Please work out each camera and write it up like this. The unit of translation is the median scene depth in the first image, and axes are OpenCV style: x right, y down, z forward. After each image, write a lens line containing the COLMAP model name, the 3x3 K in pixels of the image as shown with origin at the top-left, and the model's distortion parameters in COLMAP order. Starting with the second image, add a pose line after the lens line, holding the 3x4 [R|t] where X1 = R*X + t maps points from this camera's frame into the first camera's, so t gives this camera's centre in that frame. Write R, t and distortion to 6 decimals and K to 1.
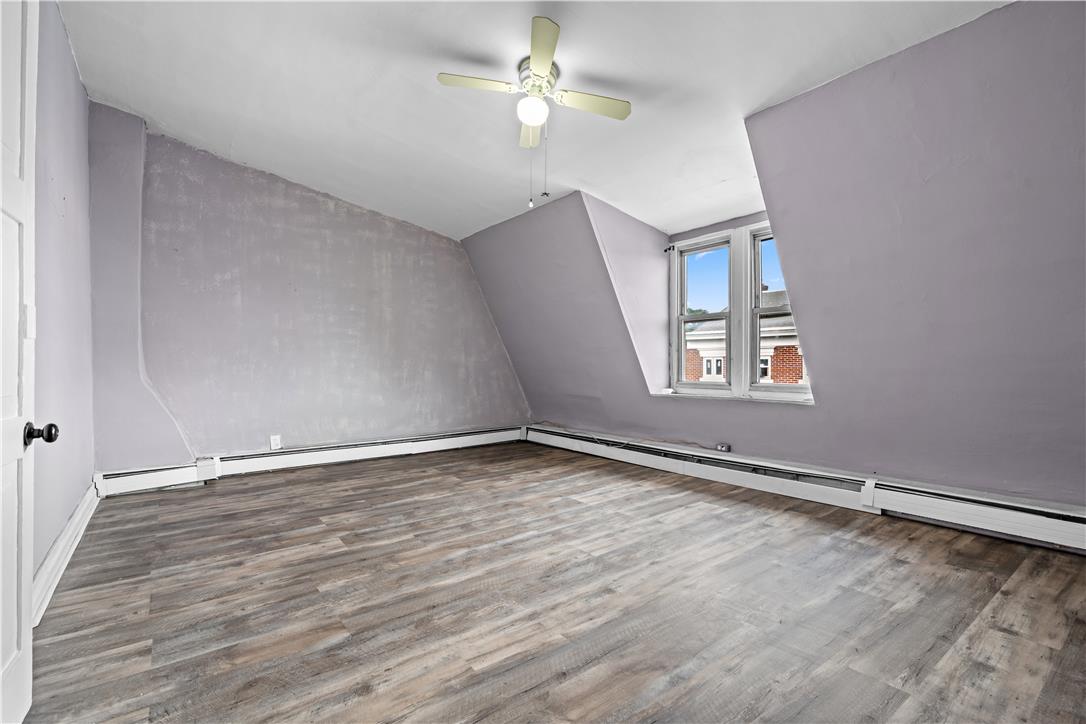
lens RADIAL K [[488.1, 0, 543.0], [0, 488.1, 362.0], [0, 0, 1]] dist [0.000256, 0.000414]
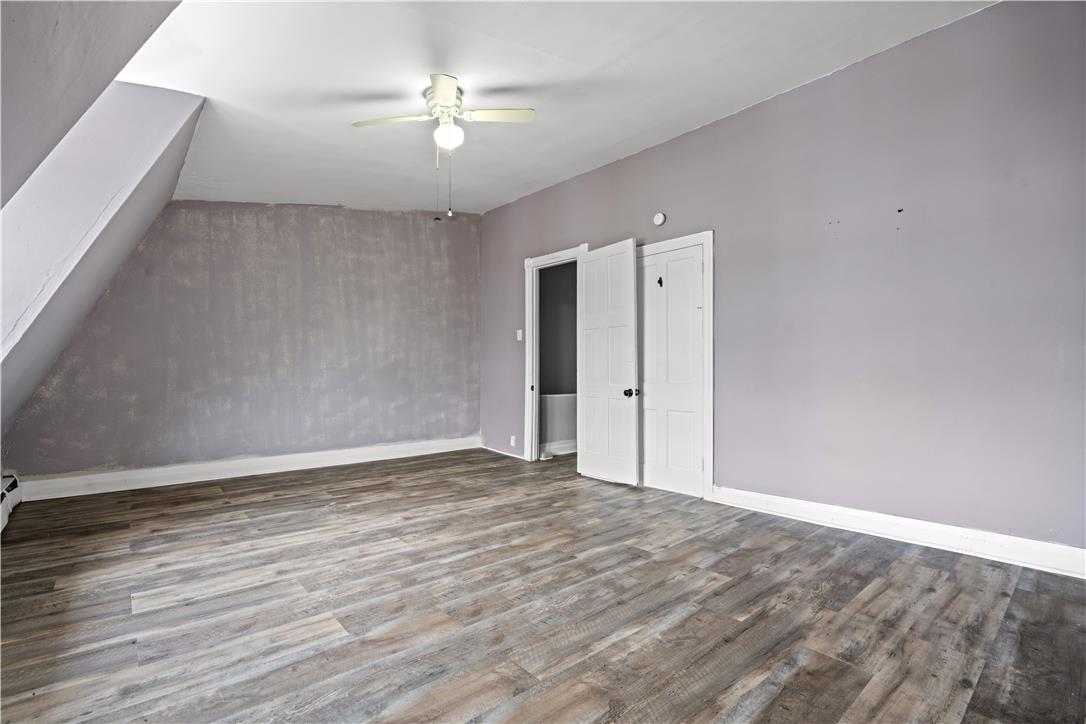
lens RADIAL K [[488.1, 0, 543.0], [0, 488.1, 362.0], [0, 0, 1]] dist [0.000256, 0.000414]
pose [[-0.997472, 0.004581, -0.070919, -0.141242], [0.006033, 0.999776, -0.020269, 0.007384], [0.070811, -0.020646, -0.997276, 1.954061]]
